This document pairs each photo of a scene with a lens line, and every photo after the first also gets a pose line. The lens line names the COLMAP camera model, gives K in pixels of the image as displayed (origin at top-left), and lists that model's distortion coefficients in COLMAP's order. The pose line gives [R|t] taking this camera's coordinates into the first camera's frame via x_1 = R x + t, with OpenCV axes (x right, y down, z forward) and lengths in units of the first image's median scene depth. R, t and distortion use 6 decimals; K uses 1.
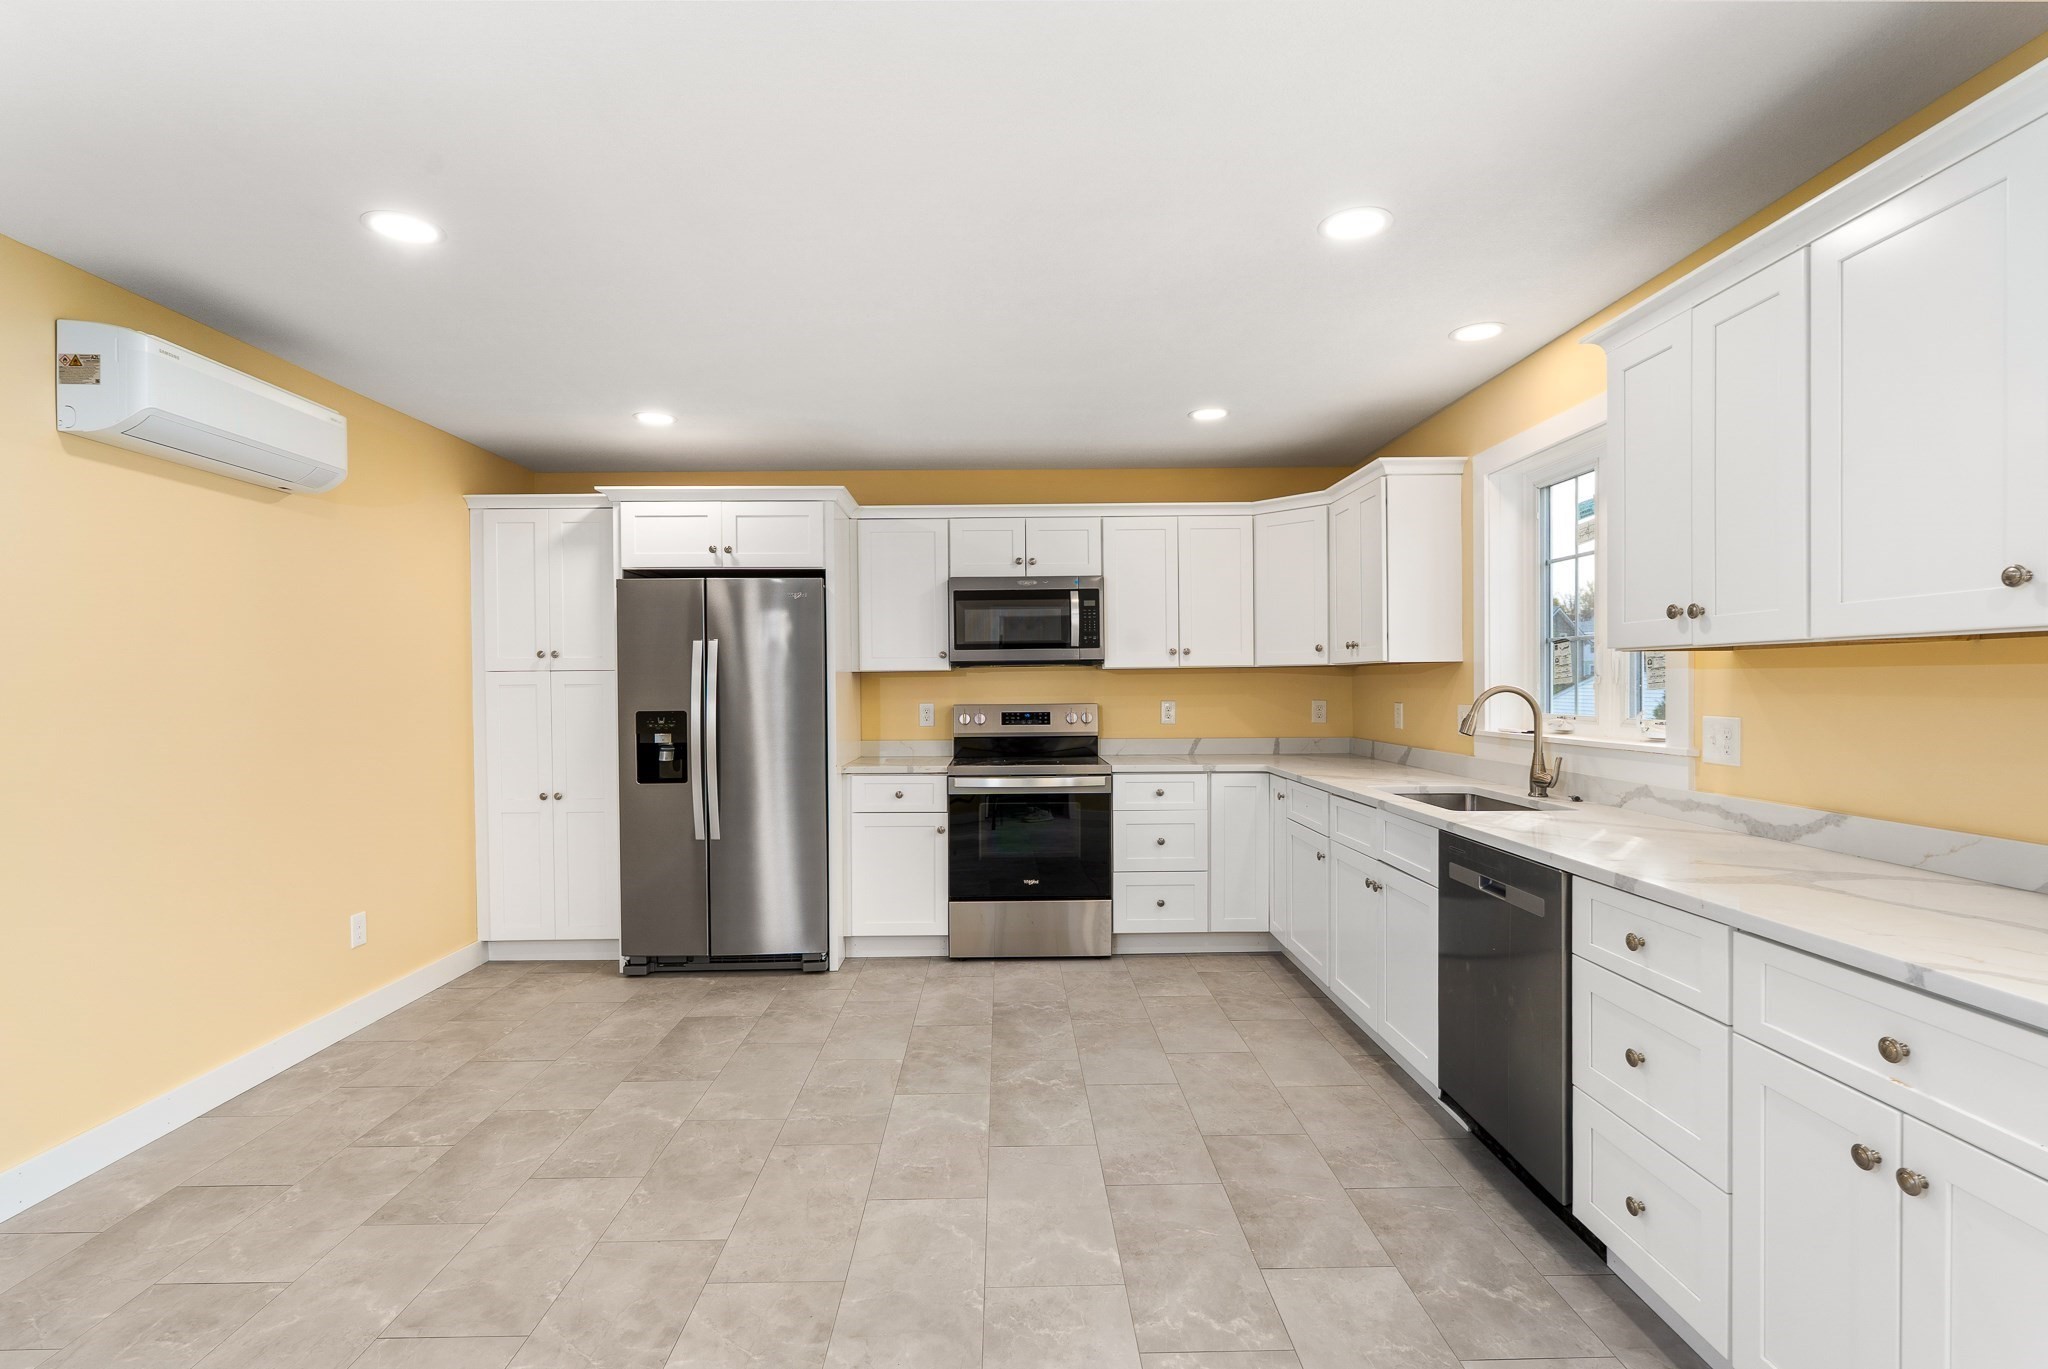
lens RADIAL K [[944.2, 0, 1019.4], [0, 944.2, 695.2], [0, 0, 1]] dist [-0.003276, 0.001105]
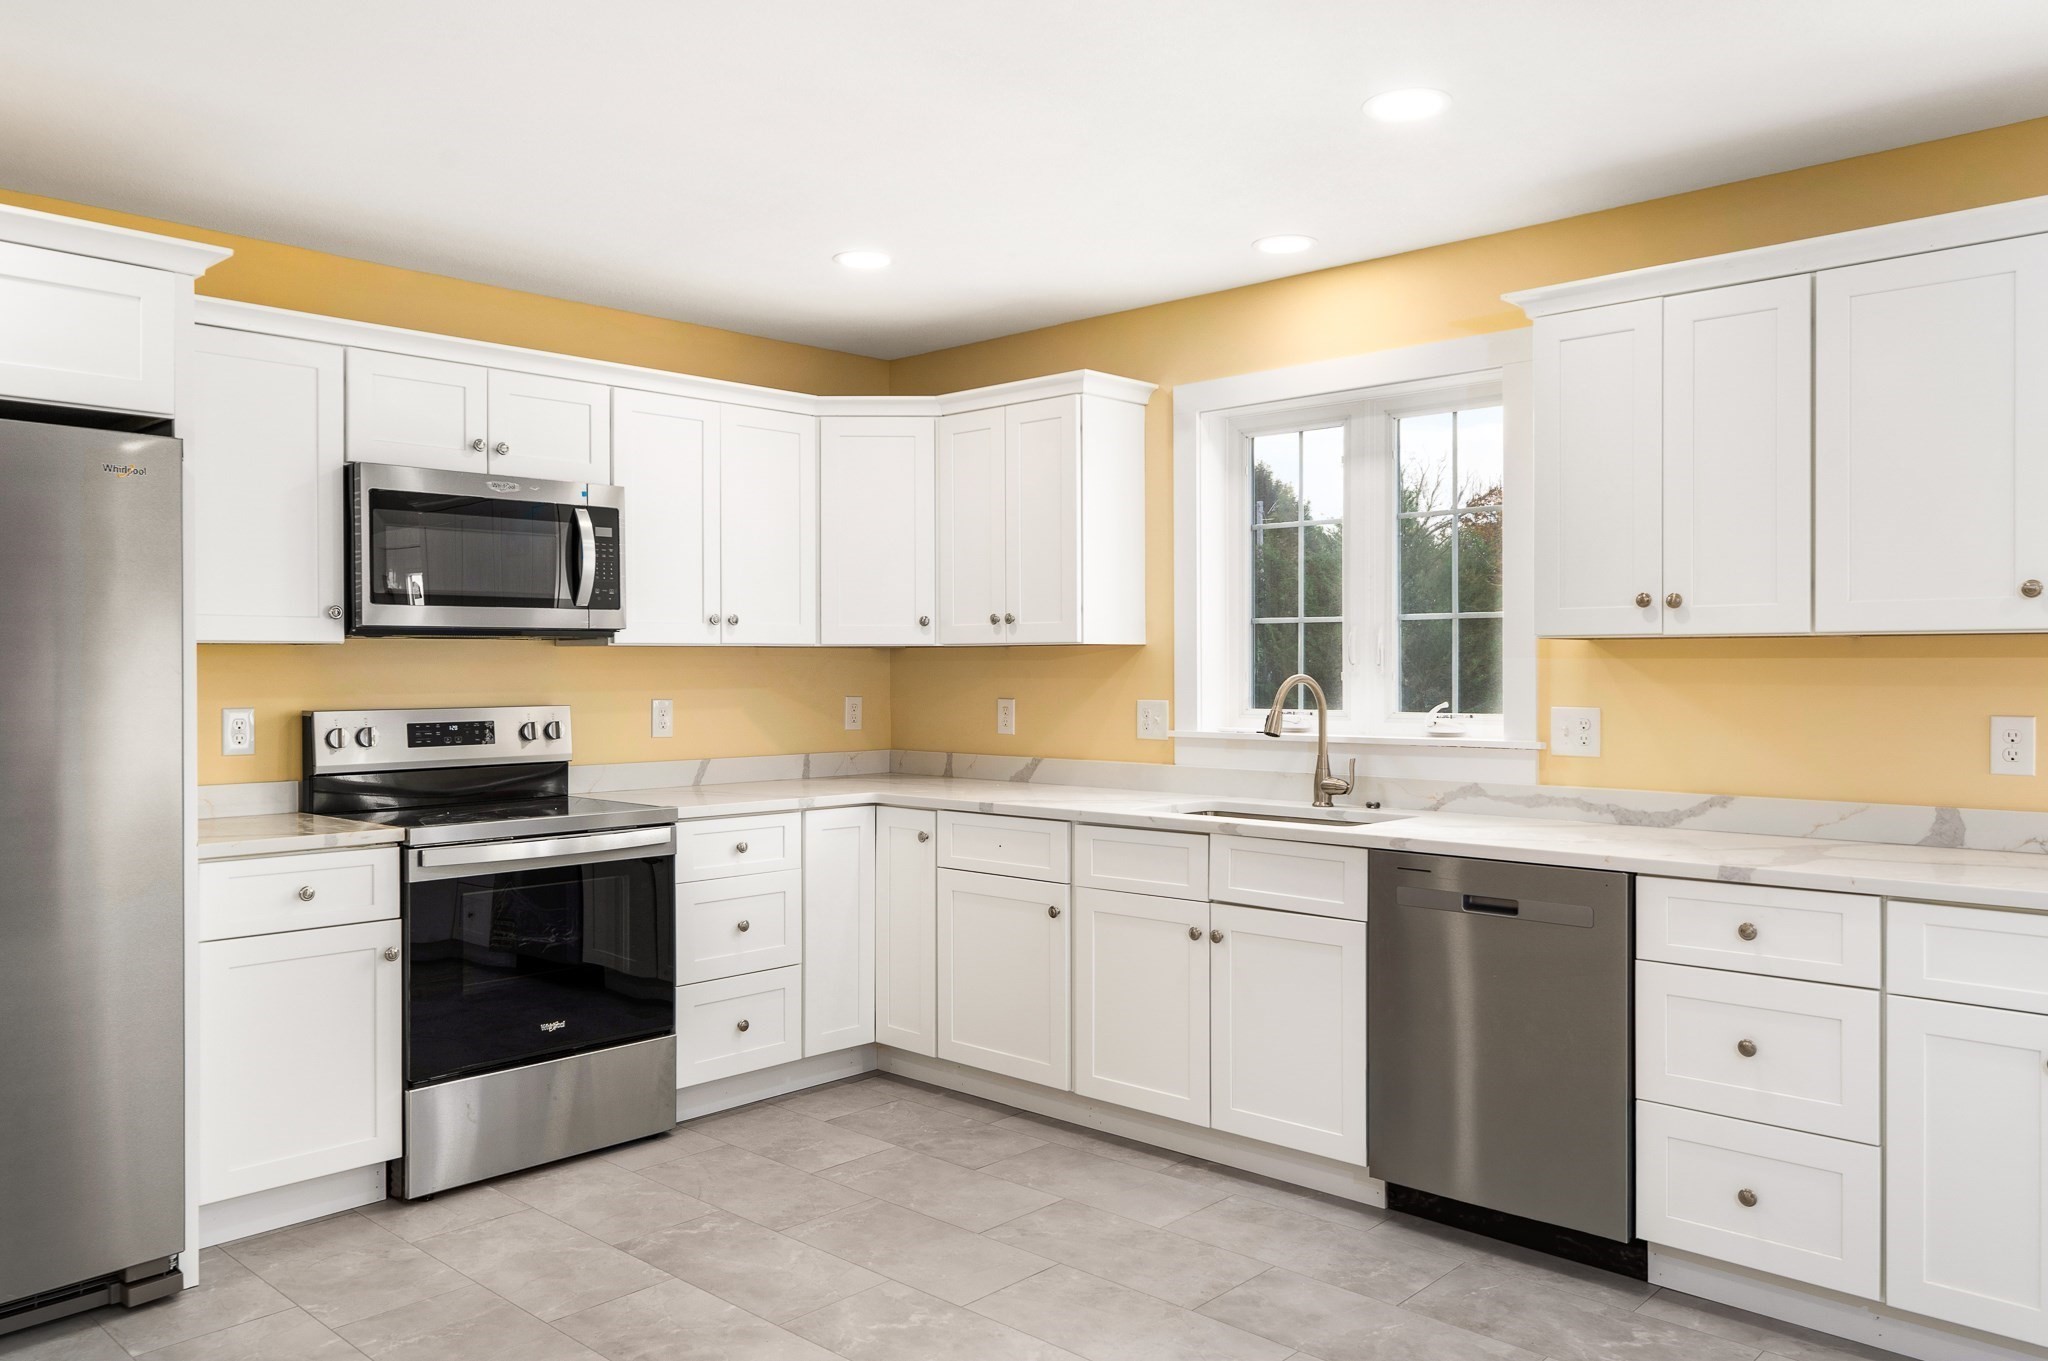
lens RADIAL K [[1478.7, 0, 1024.0], [0, 1478.7, 680.5], [0, 0, 1]] dist [0.000312, 0.002711]
pose [[0.694244, 0.000717, 0.719740, -0.493867], [0.005151, 0.999969, -0.005964, 0.000822], [-0.719722, 0.007847, 0.694219, 0.226422]]
